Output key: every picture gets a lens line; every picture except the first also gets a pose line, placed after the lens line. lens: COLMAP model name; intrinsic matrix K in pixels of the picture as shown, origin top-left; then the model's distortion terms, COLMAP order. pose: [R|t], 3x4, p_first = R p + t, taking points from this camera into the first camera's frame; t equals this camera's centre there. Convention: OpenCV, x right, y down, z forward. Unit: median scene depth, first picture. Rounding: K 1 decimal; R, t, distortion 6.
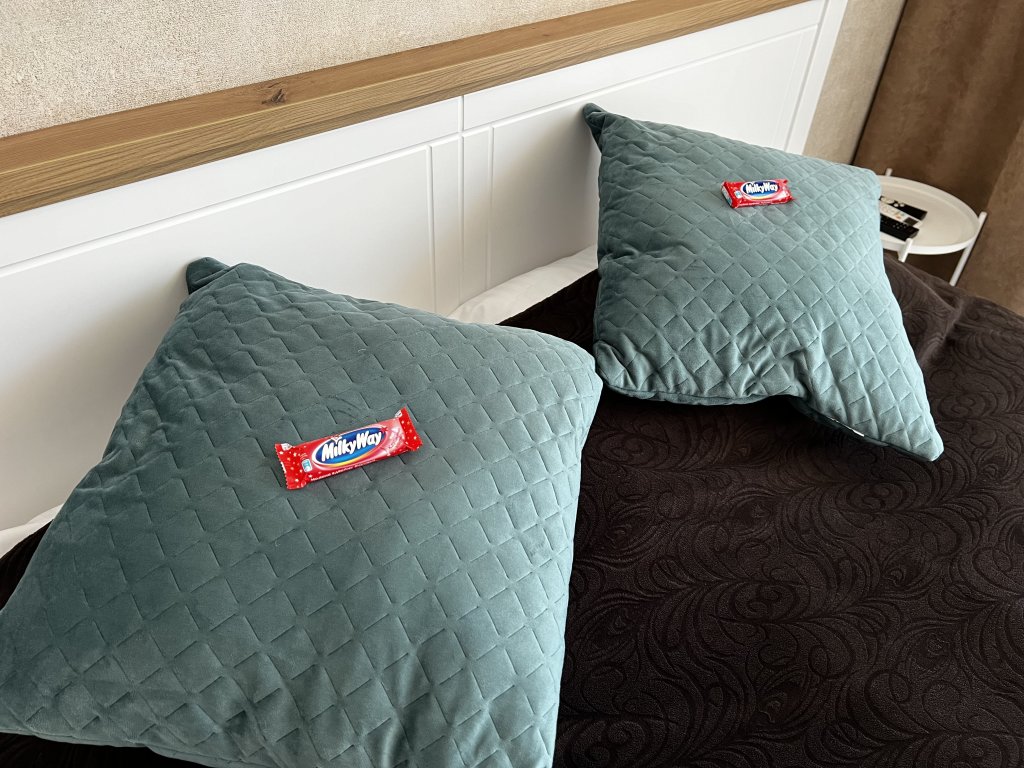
lens RADIAL K [[781.0, 0, 512.0], [0, 781.0, 384.0], [0, 0, 1]] dist [0.040034, -0.005874]
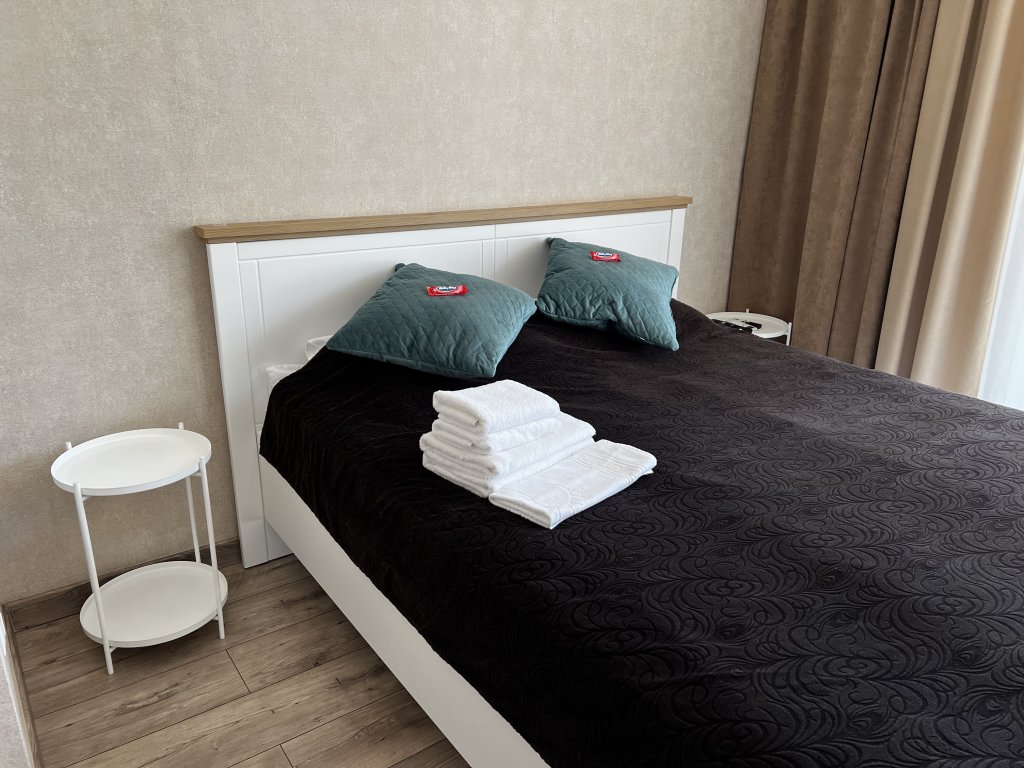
lens RADIAL K [[781.0, 0, 512.0], [0, 781.0, 384.0], [0, 0, 1]] dist [0.040034, -0.005874]
pose [[0.993961, 0.010230, -0.109254, 0.322476], [-0.047678, 0.937015, -0.346021, 1.167359], [0.098833, 0.349140, 0.931844, -1.428256]]
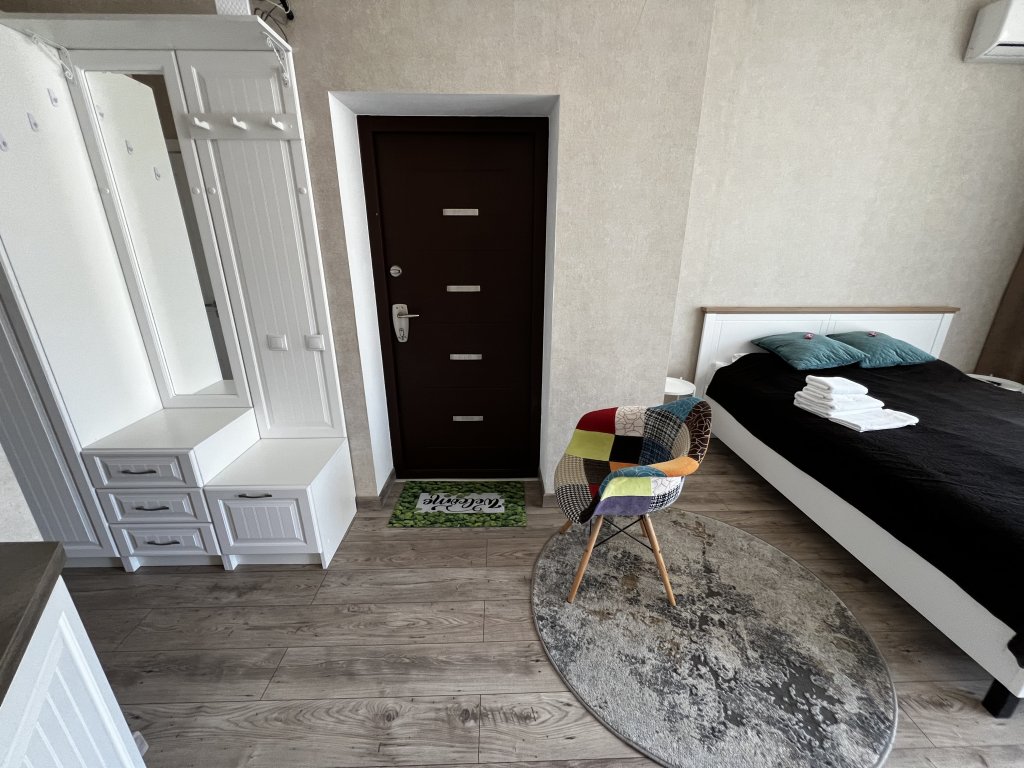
lens RADIAL K [[408.7, 0, 508.7], [0, 408.7, 384.4], [0, 0, 1]] dist [-0.000336, 0.000061]
pose [[0.760338, 0.168194, -0.627372, 0.118038], [-0.387853, 0.892351, -0.230822, 1.923766], [0.521014, 0.418831, 0.743724, -2.562478]]
